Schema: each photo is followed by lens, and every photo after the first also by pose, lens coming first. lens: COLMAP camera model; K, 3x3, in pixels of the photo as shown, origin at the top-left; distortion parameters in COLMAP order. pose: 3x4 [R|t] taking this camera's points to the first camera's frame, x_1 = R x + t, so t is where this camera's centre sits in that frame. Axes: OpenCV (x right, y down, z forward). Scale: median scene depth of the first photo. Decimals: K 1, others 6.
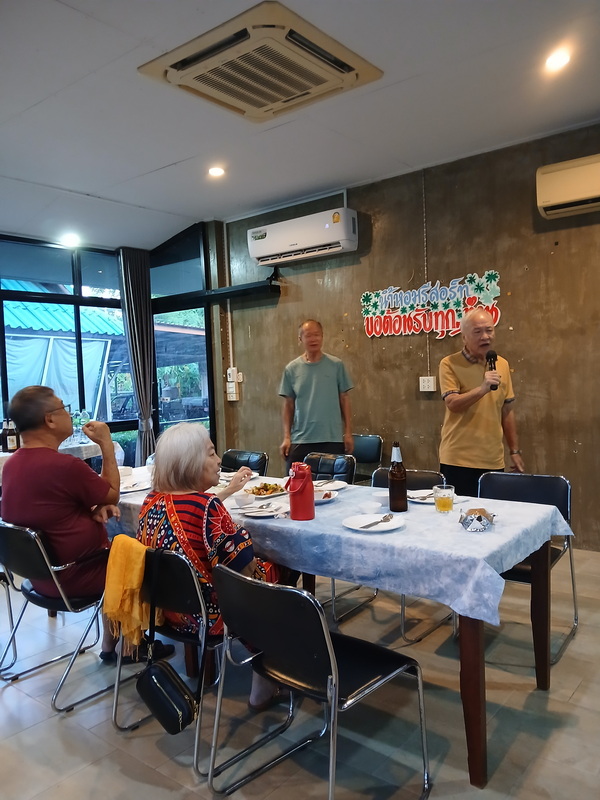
lens RADIAL K [[633.6, 0, 307.0], [0, 633.6, 400.7], [0, 0, 1]] dist [0.110652, -0.225783]
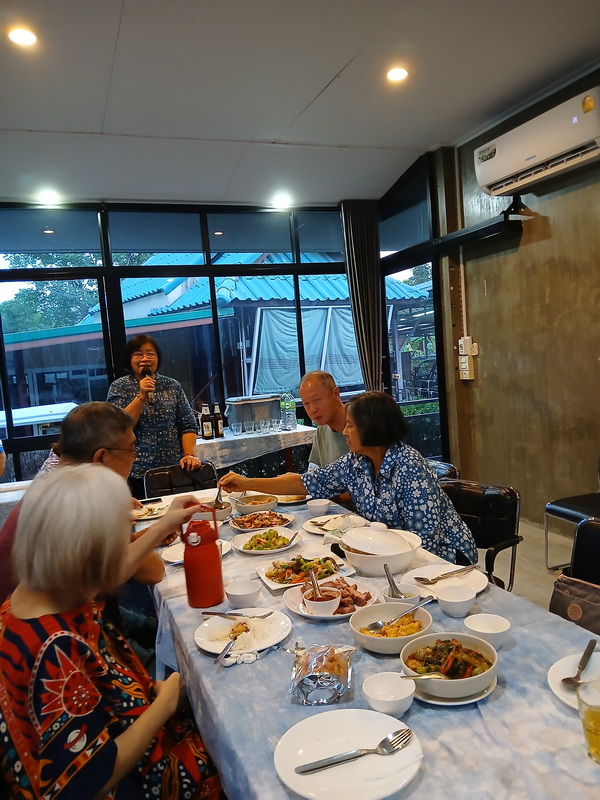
lens RADIAL K [[633.6, 0, 307.0], [0, 633.6, 400.7], [0, 0, 1]] dist [0.110652, -0.225783]
pose [[0.866951, 0.008670, -0.498318, 0.103661], [0.024520, 0.997896, 0.060022, -0.025768], [0.497790, -0.064255, 0.864914, 0.226063]]
